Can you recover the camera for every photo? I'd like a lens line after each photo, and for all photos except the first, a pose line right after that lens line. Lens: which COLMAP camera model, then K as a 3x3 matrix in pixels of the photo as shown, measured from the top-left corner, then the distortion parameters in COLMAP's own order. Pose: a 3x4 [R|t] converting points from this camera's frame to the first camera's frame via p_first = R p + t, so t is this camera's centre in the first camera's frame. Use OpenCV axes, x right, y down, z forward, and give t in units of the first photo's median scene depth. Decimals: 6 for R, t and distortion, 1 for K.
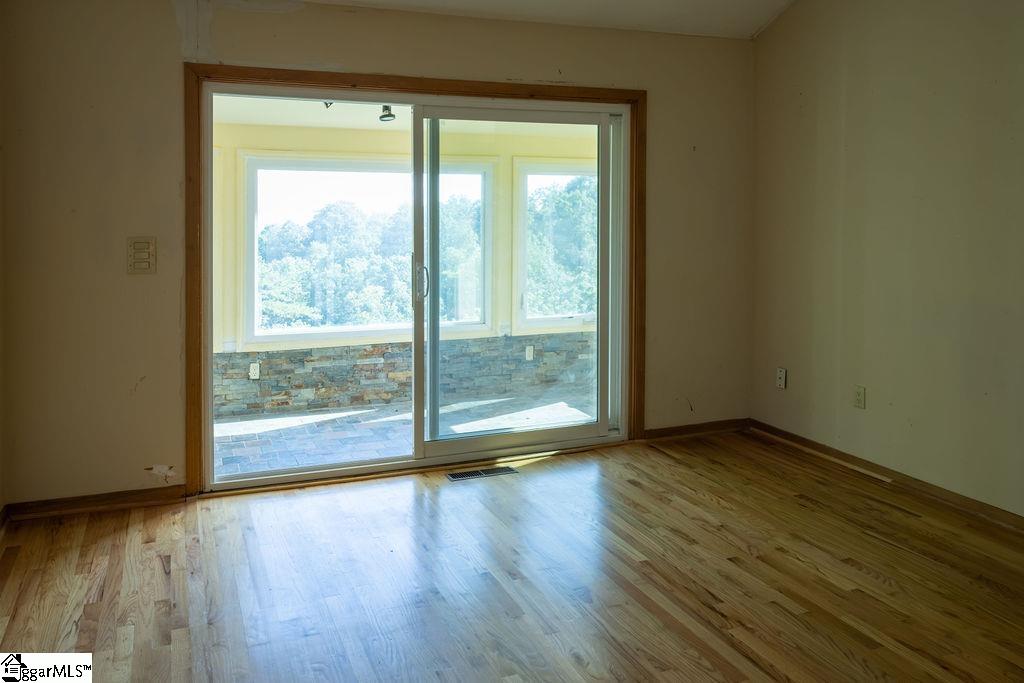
lens RADIAL K [[818.8, 0, 510.7], [0, 818.8, 259.5], [0, 0, 1]] dist [-0.002542, 0.005047]
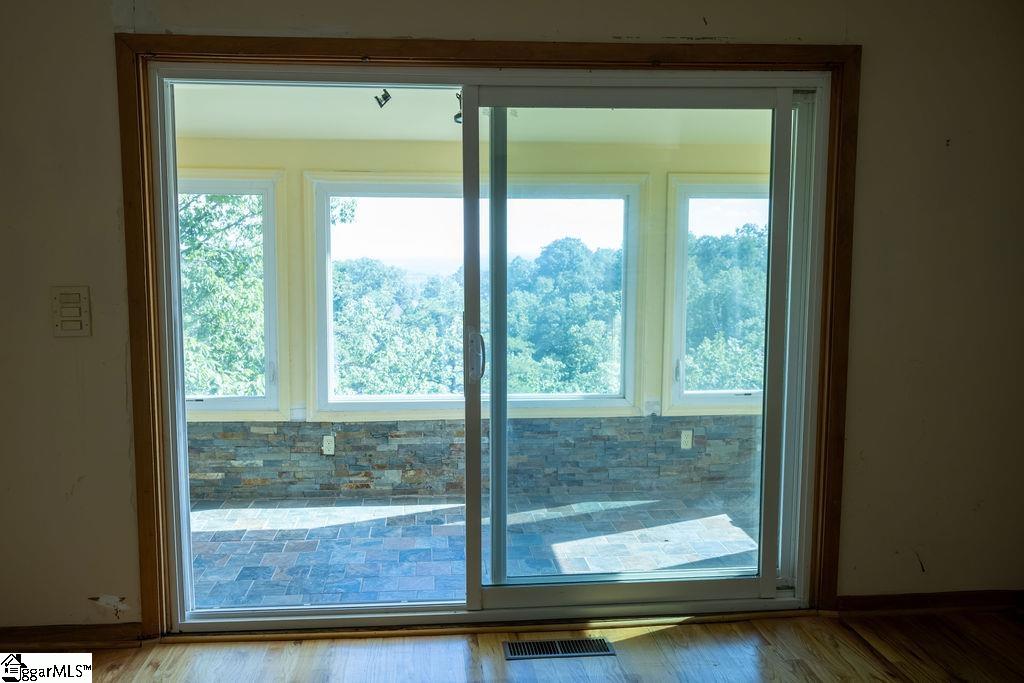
lens RADIAL K [[723.2, 0, 529.0], [0, 723.2, 326.7], [0, 0, 1]] dist [-0.001178, -0.002025]
pose [[0.952933, 0.032022, -0.301486, 0.091572], [-0.016656, 0.998434, 0.053402, -0.023682], [0.302724, -0.045867, 0.951974, 0.376387]]
